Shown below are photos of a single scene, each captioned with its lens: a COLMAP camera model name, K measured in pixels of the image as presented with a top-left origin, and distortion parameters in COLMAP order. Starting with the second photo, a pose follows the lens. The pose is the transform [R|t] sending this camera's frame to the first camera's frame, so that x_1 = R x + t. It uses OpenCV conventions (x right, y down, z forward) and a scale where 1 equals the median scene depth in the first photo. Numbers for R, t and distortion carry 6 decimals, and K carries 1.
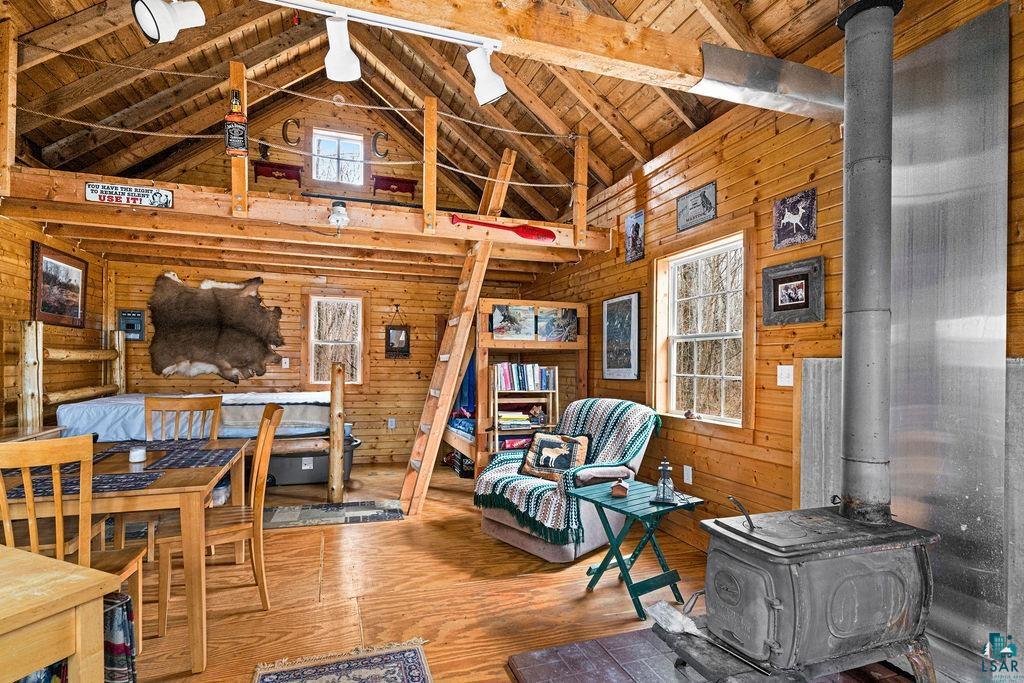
lens RADIAL K [[542.6, 0, 509.2], [0, 542.6, 381.9], [0, 0, 1]] dist [-0.001258, 0.000073]
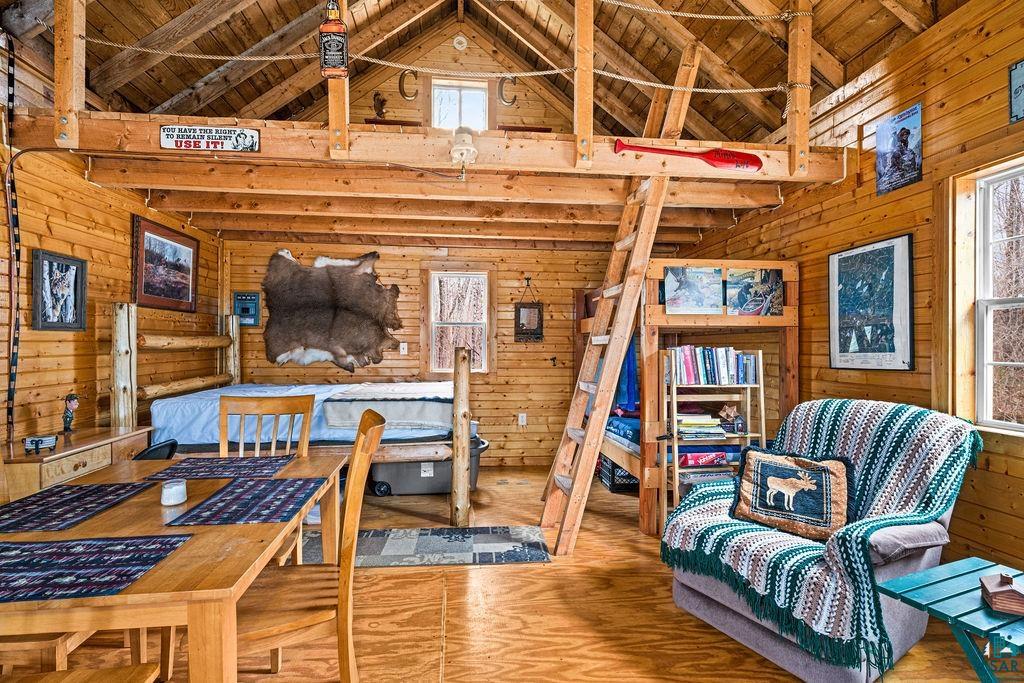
lens RADIAL K [[542.6, 0, 509.2], [0, 542.6, 381.9], [0, 0, 1]] dist [-0.001258, 0.000073]
pose [[0.977335, 0.004054, -0.211659, -0.082772], [0.002349, 0.999547, 0.029989, -0.009710], [0.211685, -0.029806, 0.976883, 0.245092]]
